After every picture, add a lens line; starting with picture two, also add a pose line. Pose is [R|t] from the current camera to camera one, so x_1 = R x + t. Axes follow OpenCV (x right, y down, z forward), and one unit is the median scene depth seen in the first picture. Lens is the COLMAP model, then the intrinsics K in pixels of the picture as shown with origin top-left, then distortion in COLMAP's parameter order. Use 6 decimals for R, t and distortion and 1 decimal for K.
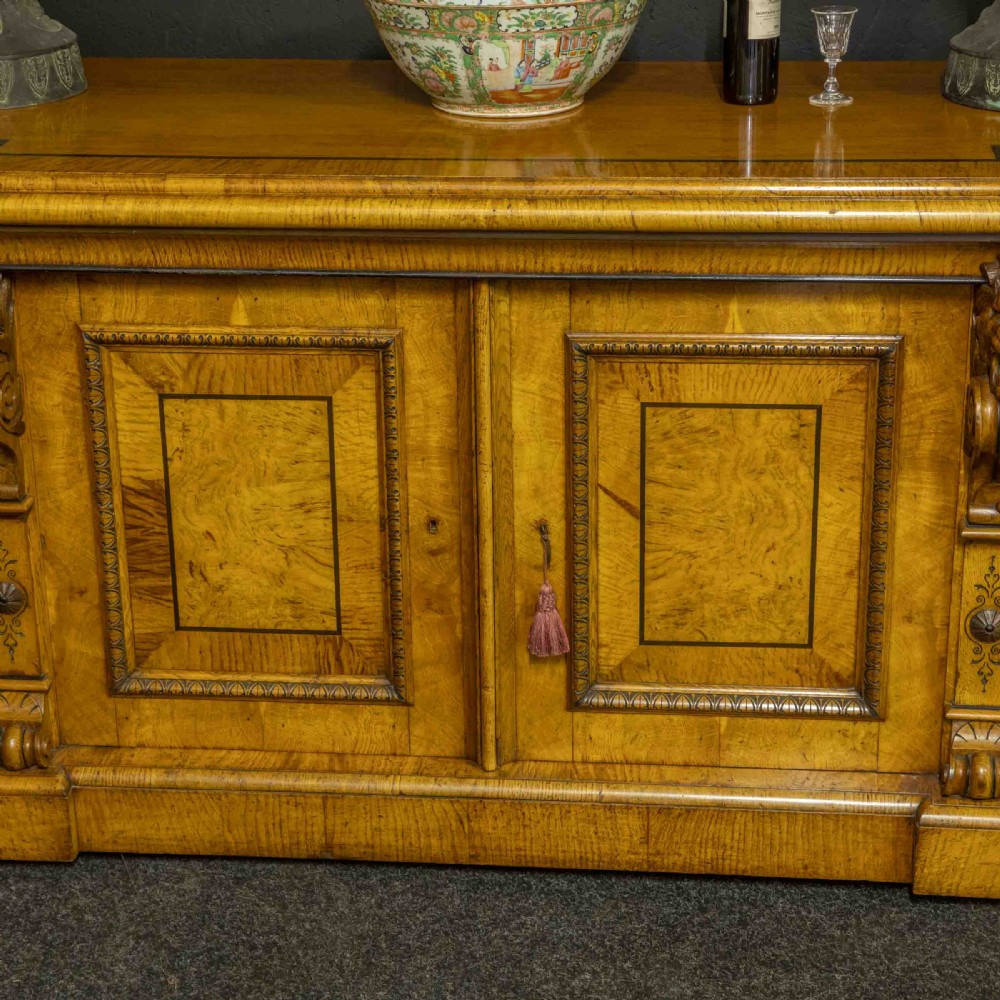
lens RADIAL K [[2252.0, 0, 499.5], [0, 2252.0, 497.3], [0, 0, 1]] dist [0.093724, 0.185785]
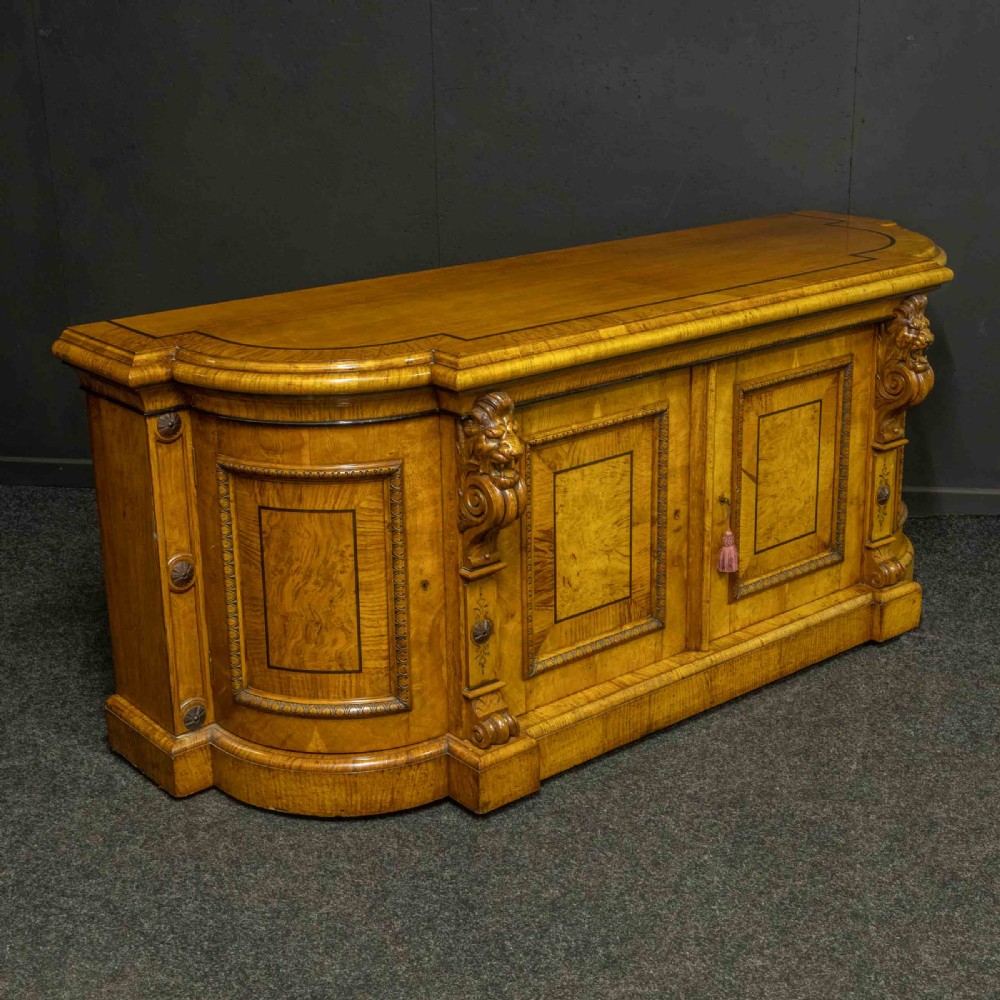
lens RADIAL K [[1611.9, 0, 528.3], [0, 1611.9, 498.6], [0, 0, 1]] dist [-0.004405, 0.017246]
pose [[0.690452, -0.221739, 0.688555, -0.942666], [0.267337, 0.962690, 0.041947, -0.080008], [-0.672166, 0.155114, 0.723970, 0.193250]]
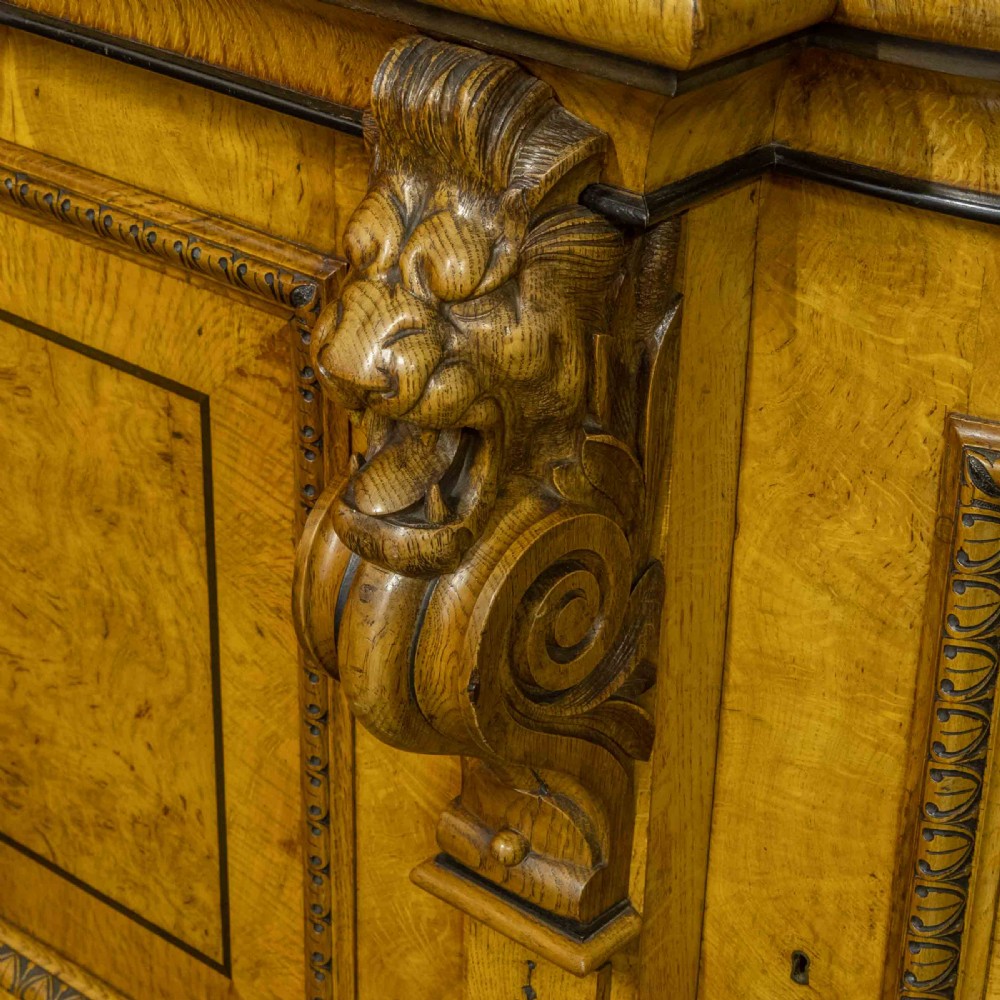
lens RADIAL K [[2338.7, 0, 501.0], [0, 2338.7, 459.6], [0, 0, 1]] dist [-0.003235, 0.062448]
pose [[0.827612, 0.288065, -0.481743, 0.351982], [-0.237427, 0.957362, 0.164579, -0.100187], [0.508612, -0.021829, 0.860719, 0.677199]]
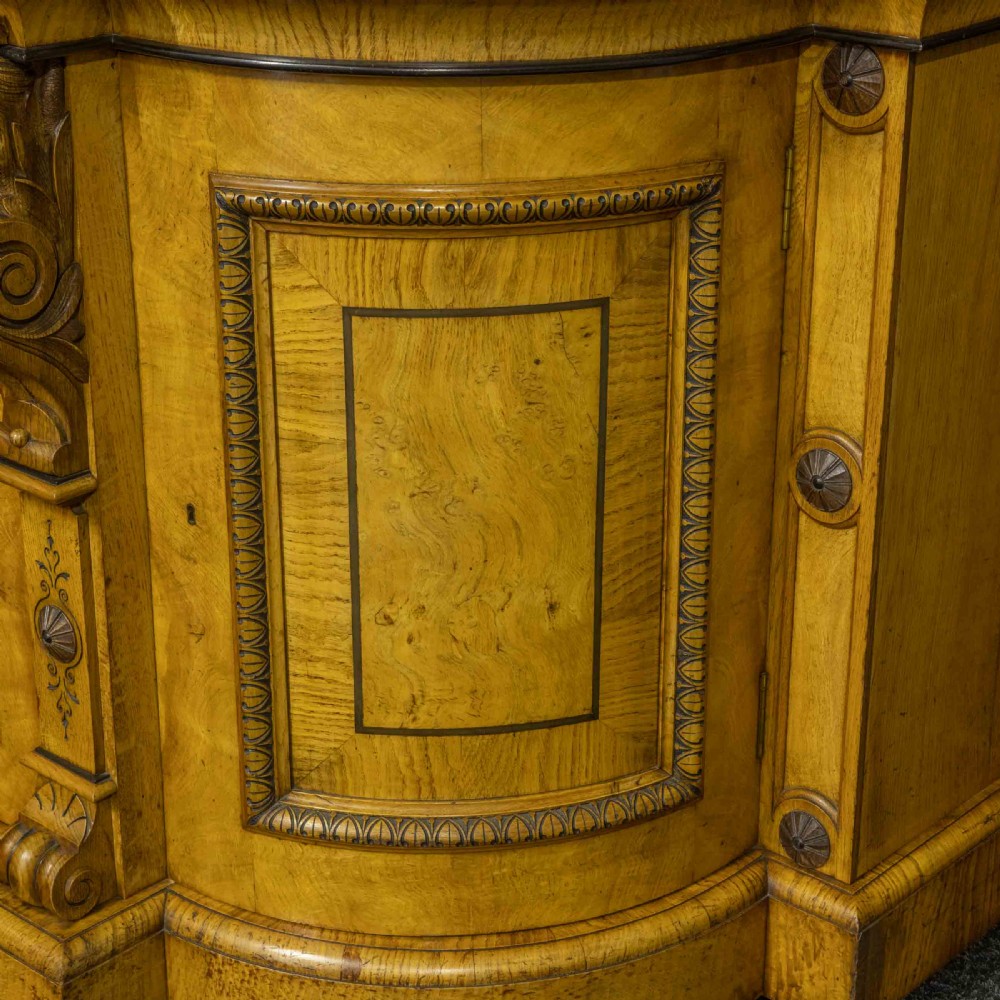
lens RADIAL K [[2252.0, 0, 499.5], [0, 2252.0, 497.3], [0, 0, 1]] dist [0.093724, 0.185785]
pose [[0.811347, 0.236974, -0.534378, 0.622547], [-0.225999, 0.970224, 0.087118, -0.058745], [0.539111, 0.050086, 0.840744, 0.537781]]
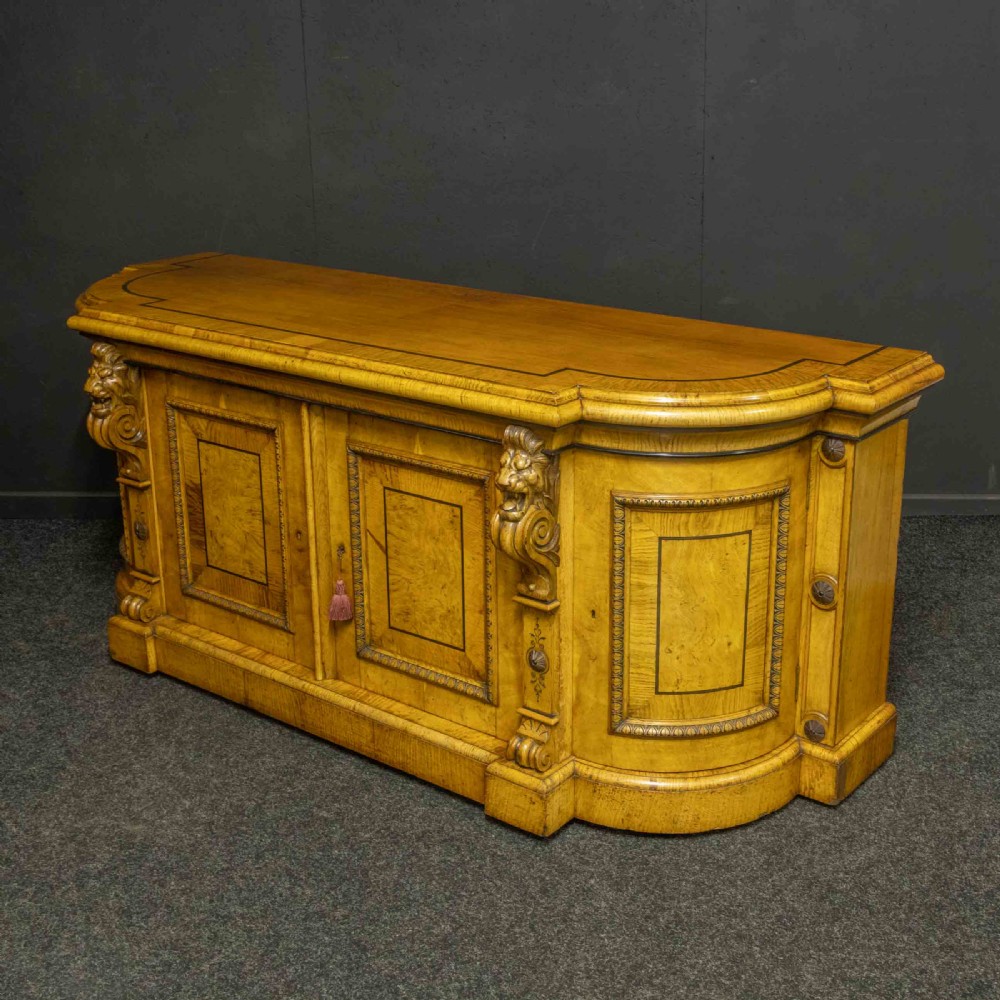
lens RADIAL K [[1412.4, 0, 531.0], [0, 1412.4, 462.0], [0, 0, 1]] dist [-0.023648, -0.007219]
pose [[0.852349, 0.167871, -0.495297, 0.675292], [-0.199767, 0.979774, -0.011701, -0.068282], [0.483315, 0.108917, 0.868645, 0.107131]]
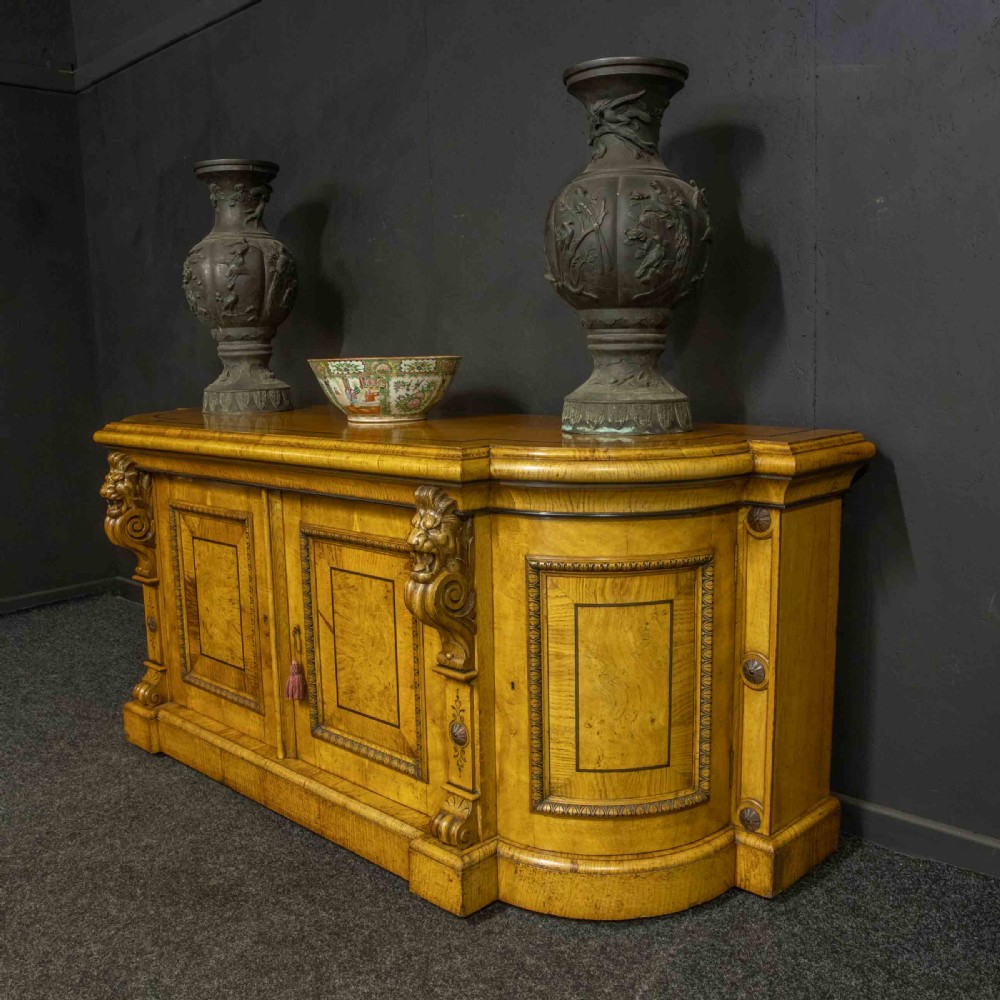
lens RADIAL K [[1050.0, 0, 487.8], [0, 1050.0, 514.2], [0, 0, 1]] dist [-0.103348, 0.045569]
pose [[0.781051, 0.100198, -0.616376, 0.659370], [-0.219189, 0.968231, -0.120355, -0.009024], [0.584735, 0.229106, 0.778200, 0.397163]]
